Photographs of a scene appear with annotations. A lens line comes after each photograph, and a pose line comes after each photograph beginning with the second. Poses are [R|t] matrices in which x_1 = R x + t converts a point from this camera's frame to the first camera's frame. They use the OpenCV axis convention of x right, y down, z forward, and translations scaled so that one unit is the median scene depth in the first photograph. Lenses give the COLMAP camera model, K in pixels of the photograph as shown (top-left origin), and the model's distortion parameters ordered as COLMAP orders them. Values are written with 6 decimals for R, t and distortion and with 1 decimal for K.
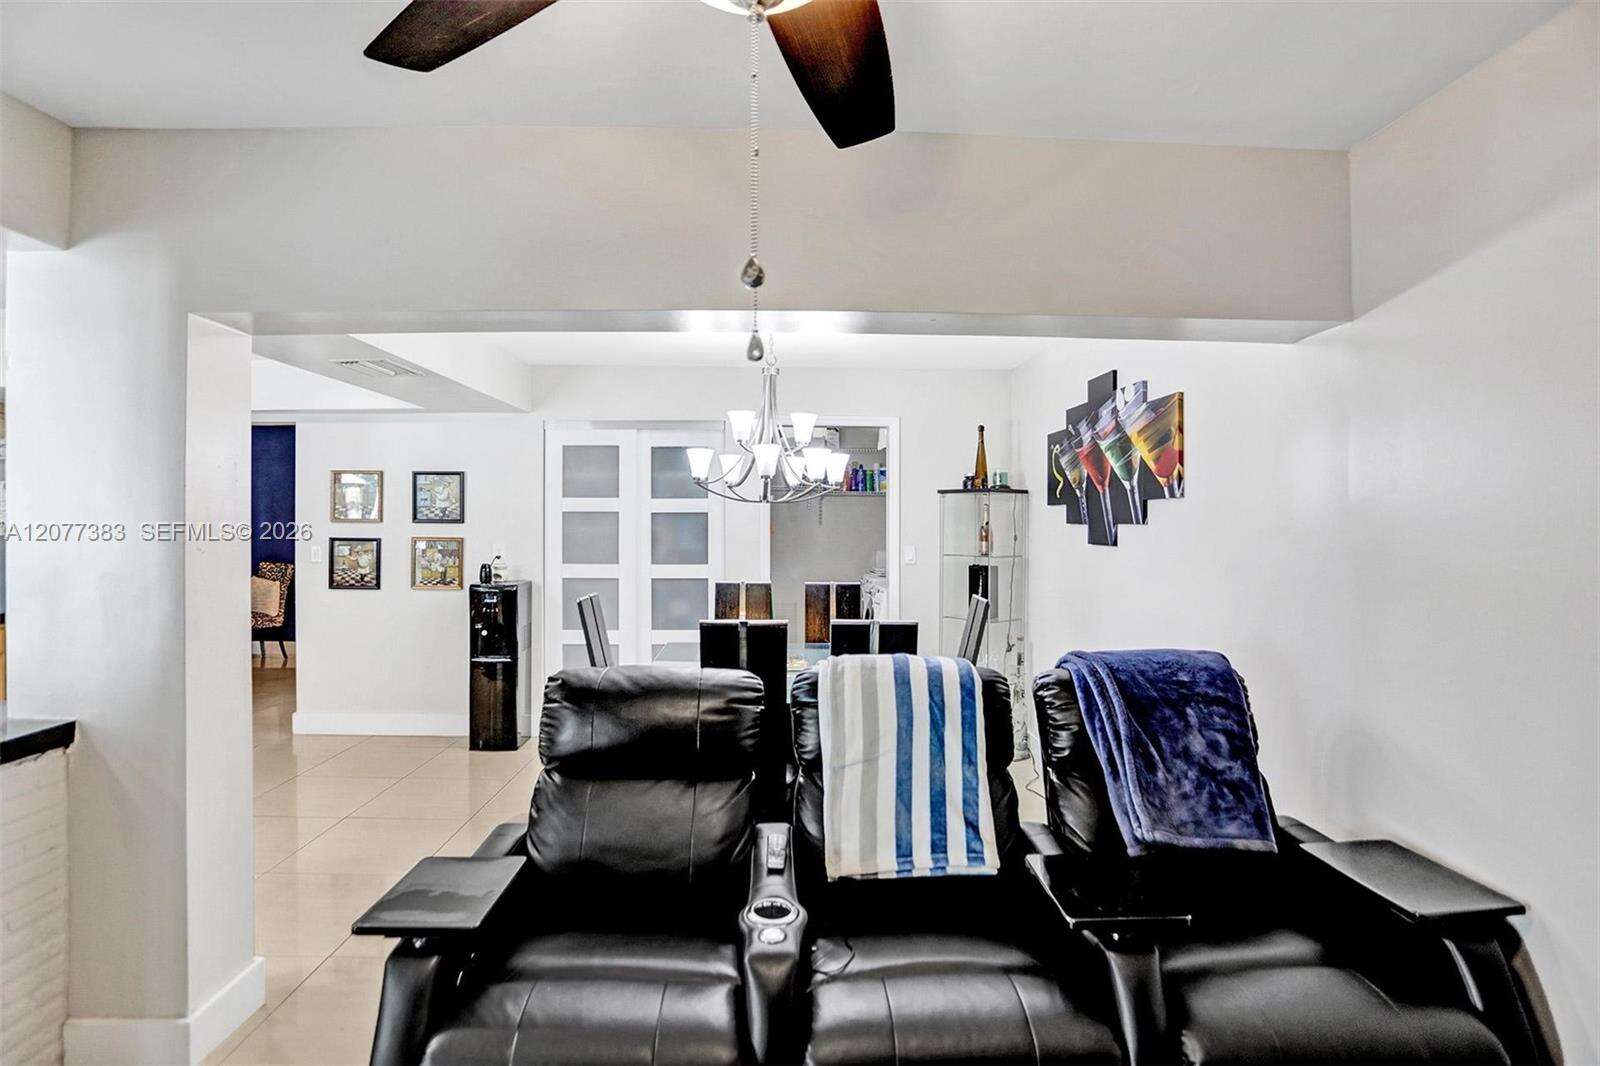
lens RADIAL K [[800.6, 0, 800.0], [0, 800.6, 516.3], [0, 0, 1]] dist [-0.067578, 0.041259]
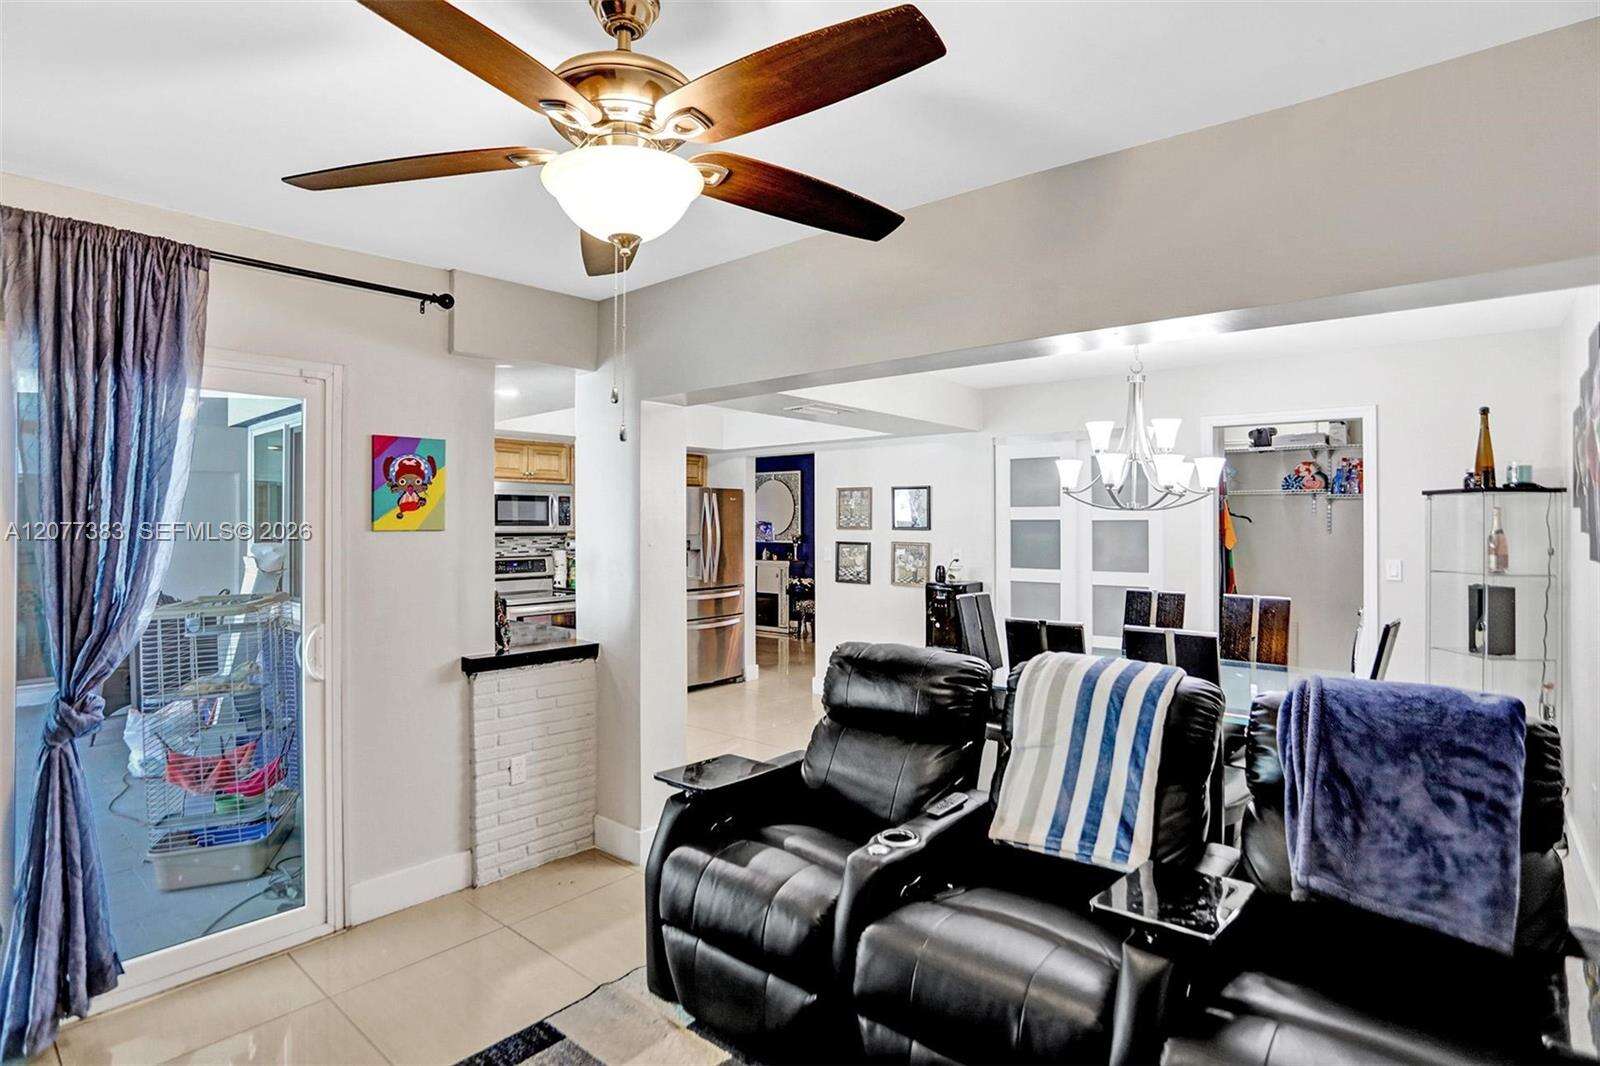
lens RADIAL K [[810.7, 0, 804.2], [0, 810.7, 521.9], [0, 0, 1]] dist [-0.002346, 0.001229]
pose [[0.762049, -0.003519, -0.647509, 0.268059], [0.001923, 0.999993, -0.003172, -0.000121], [0.647516, 0.001172, 0.762051, -0.033816]]
